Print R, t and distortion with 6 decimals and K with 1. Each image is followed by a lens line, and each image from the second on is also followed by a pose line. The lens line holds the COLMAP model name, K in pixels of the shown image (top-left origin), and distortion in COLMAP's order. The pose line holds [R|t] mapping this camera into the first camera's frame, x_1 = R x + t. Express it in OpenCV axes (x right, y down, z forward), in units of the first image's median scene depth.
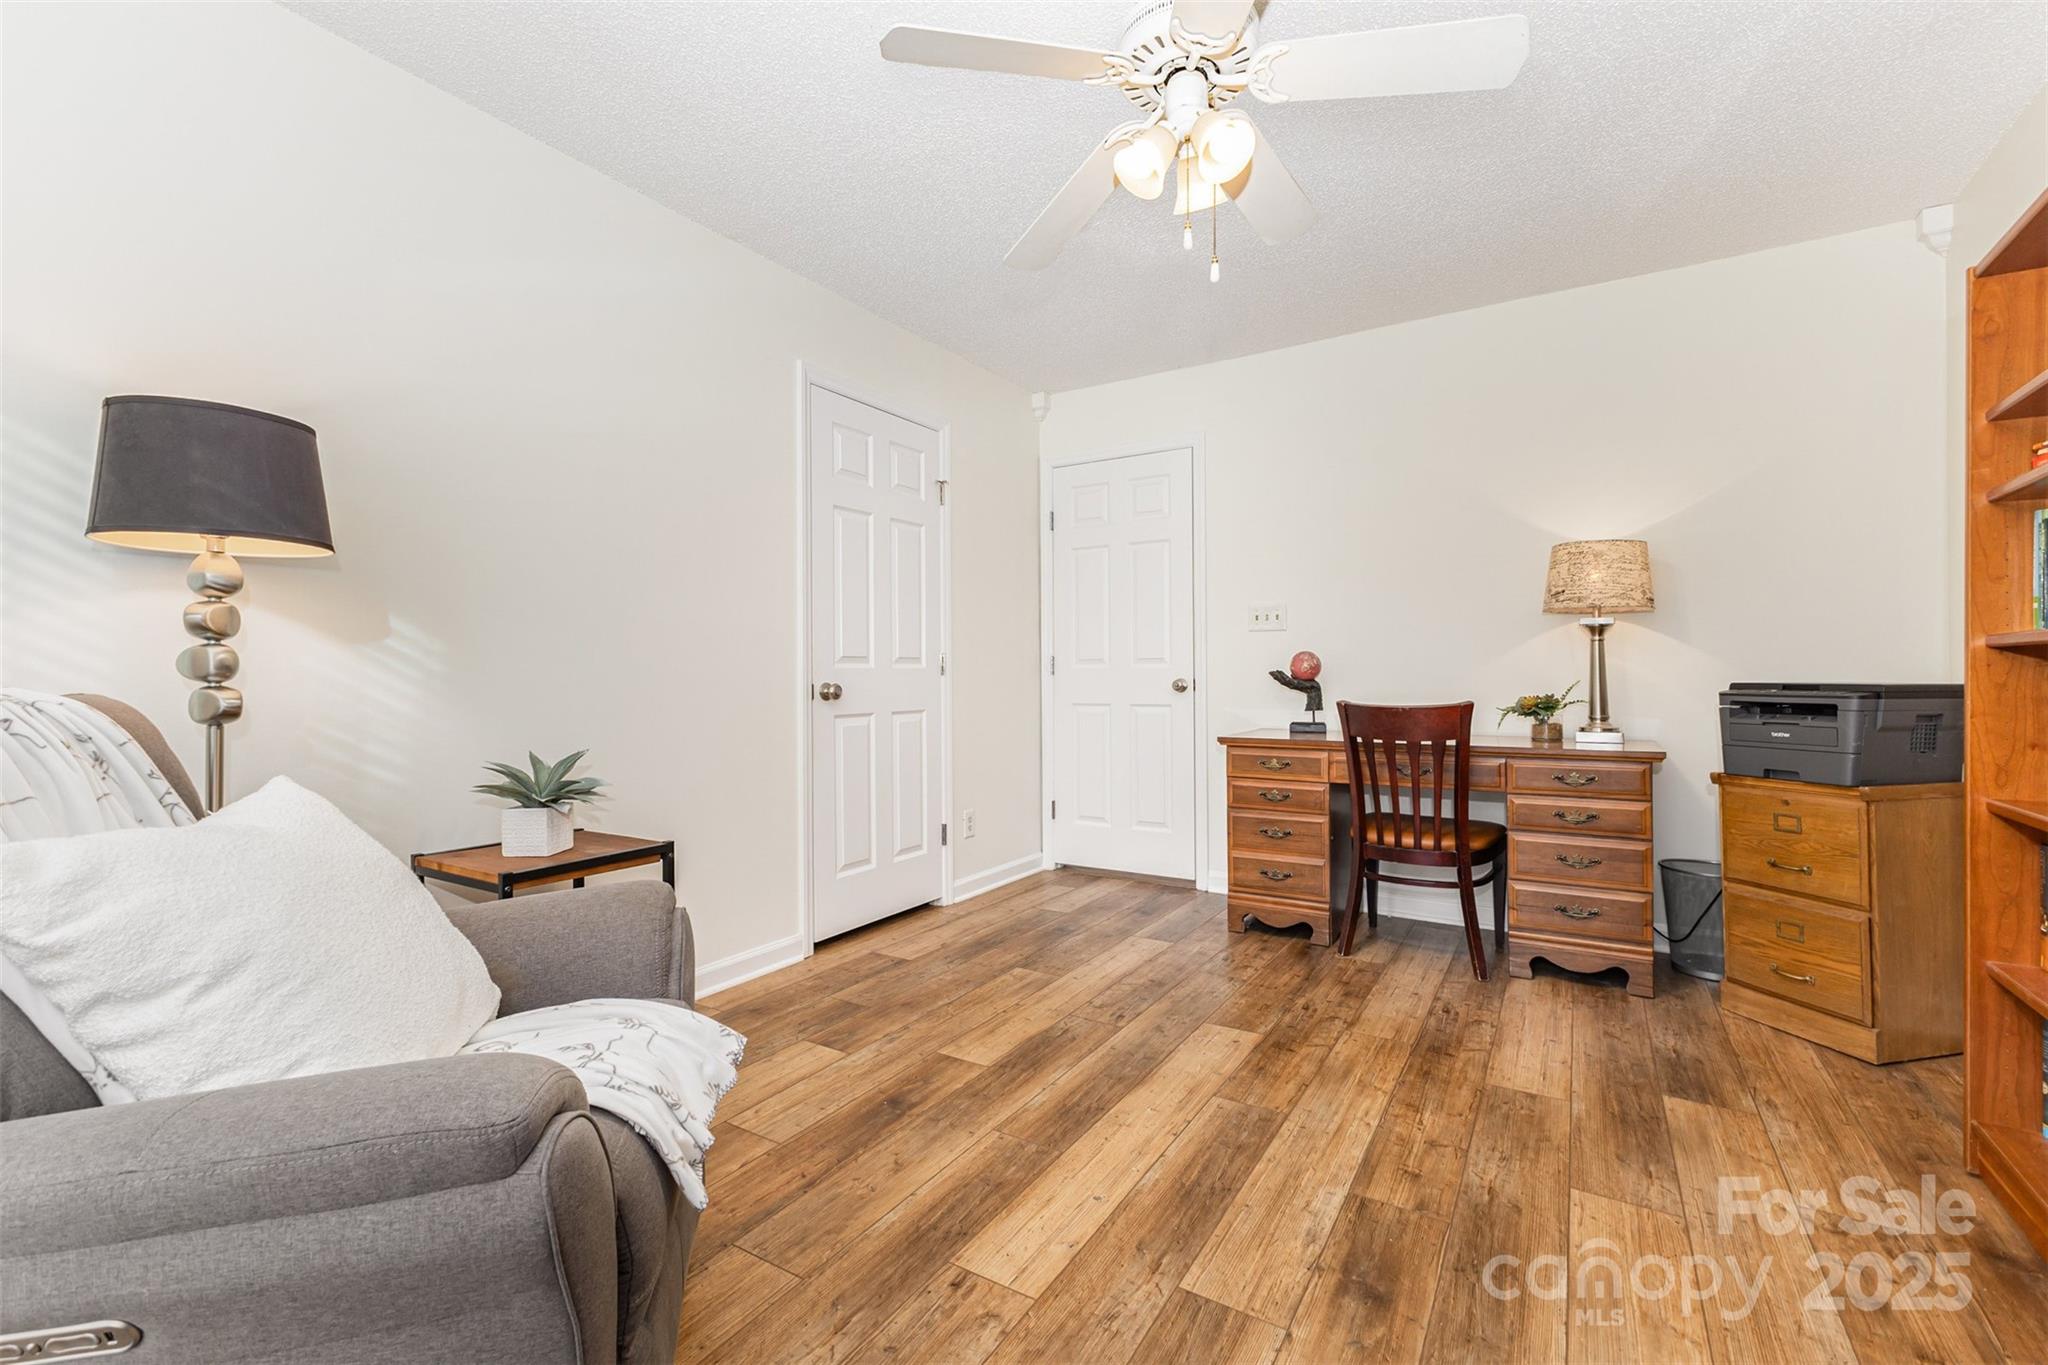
lens RADIAL K [[885.4, 0, 1029.0], [0, 885.4, 669.6], [0, 0, 1]] dist [0.012016, -0.002488]
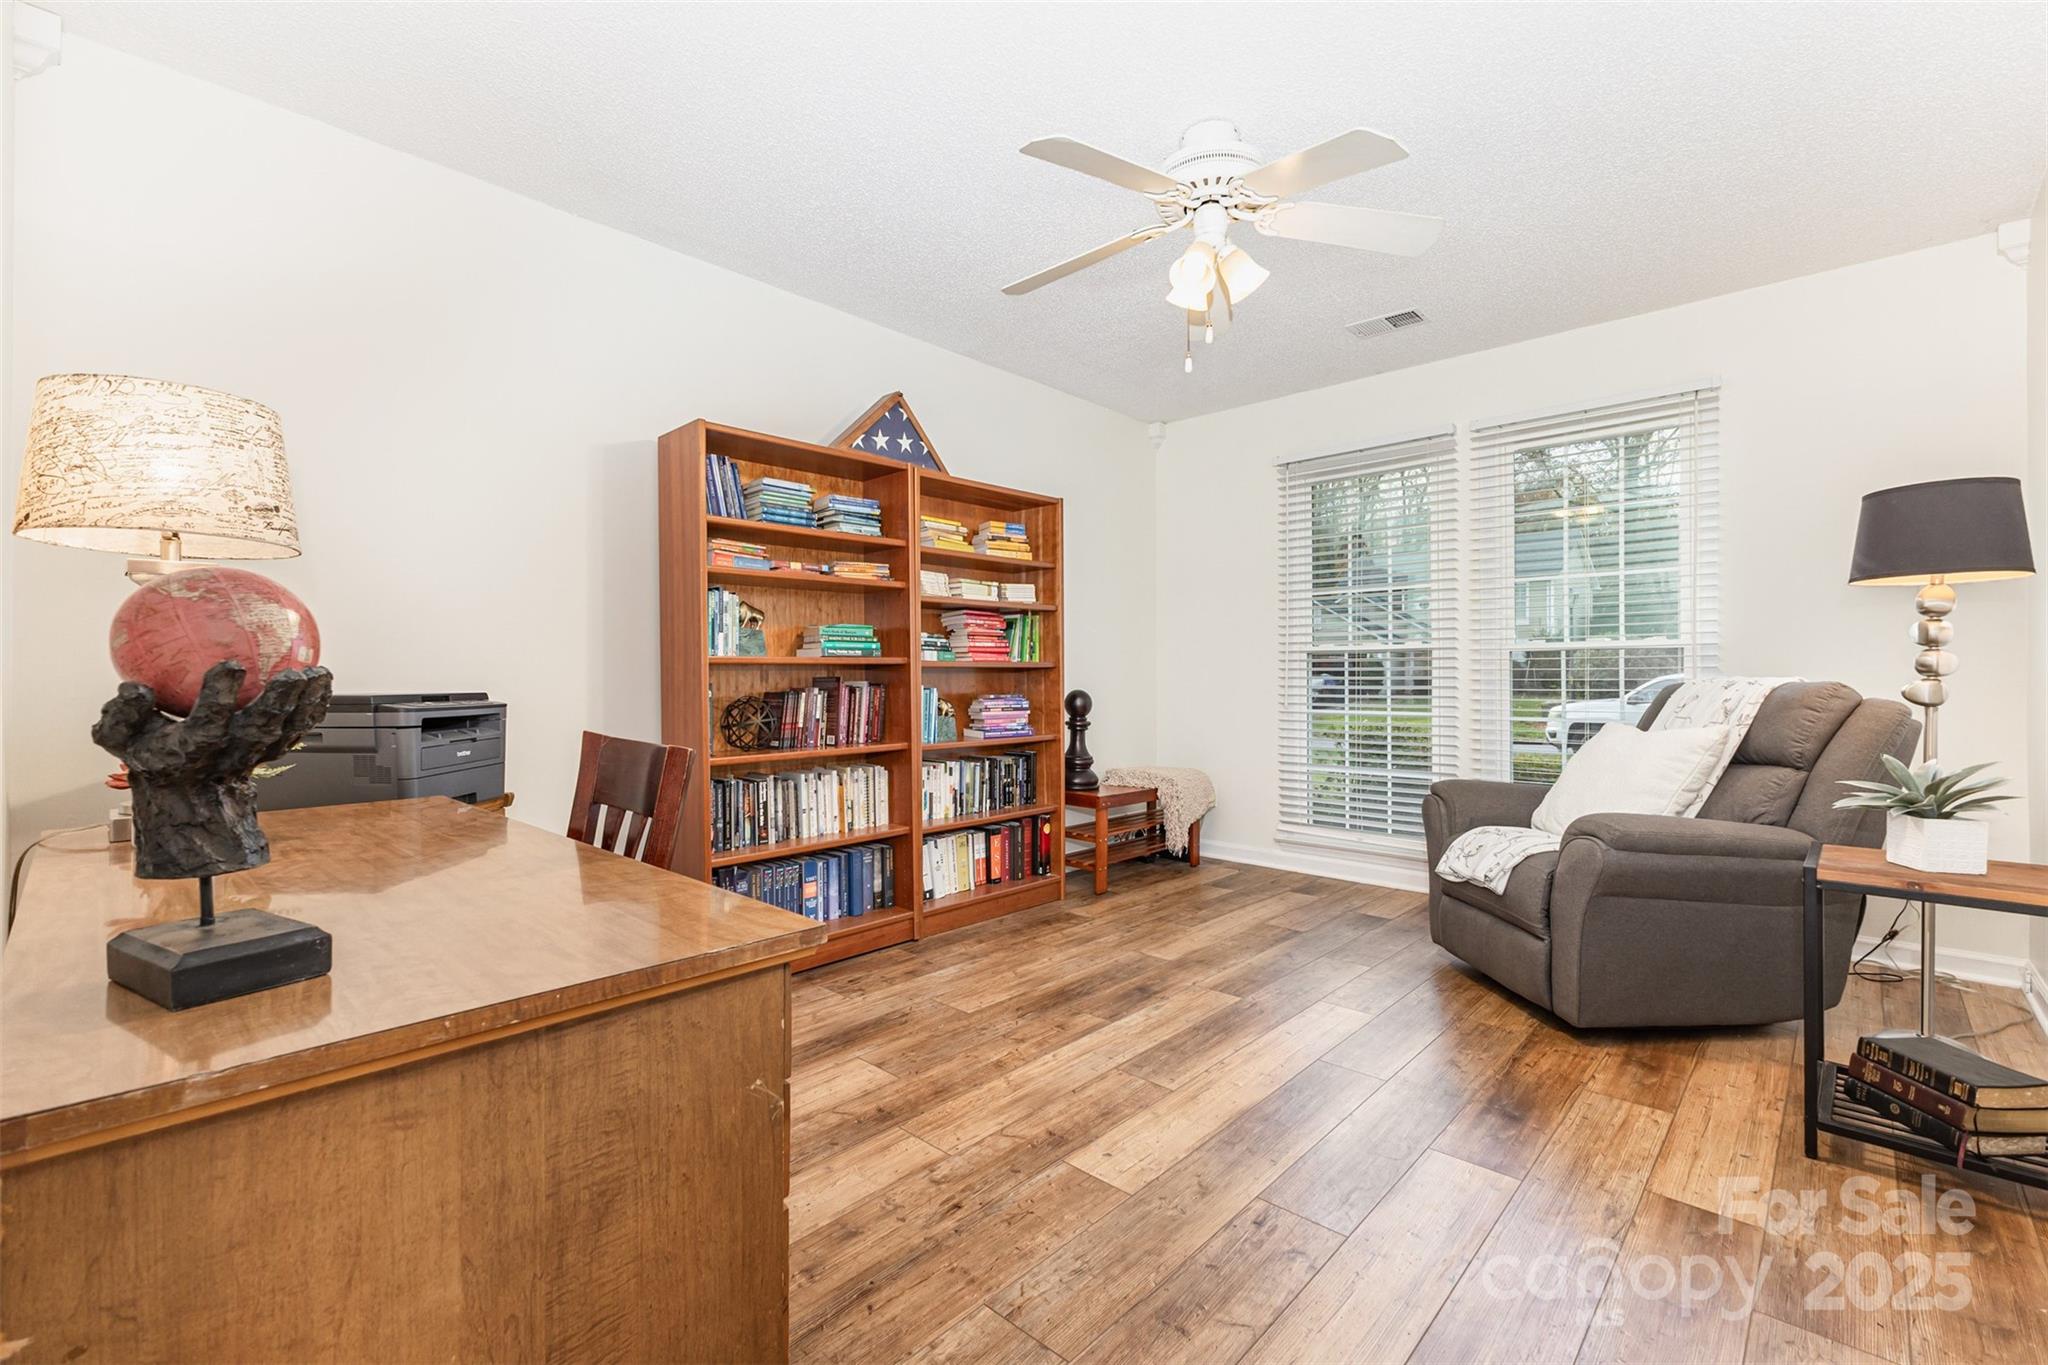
lens RADIAL K [[885.4, 0, 1025.7], [0, 885.4, 692.7], [0, 0, 1]] dist [0.012016, -0.002488]
pose [[-0.981101, 0.005964, 0.193404, 0.173175], [0.008544, 0.999885, 0.012506, 0.009243], [-0.193308, 0.013922, -0.981039, 2.015576]]
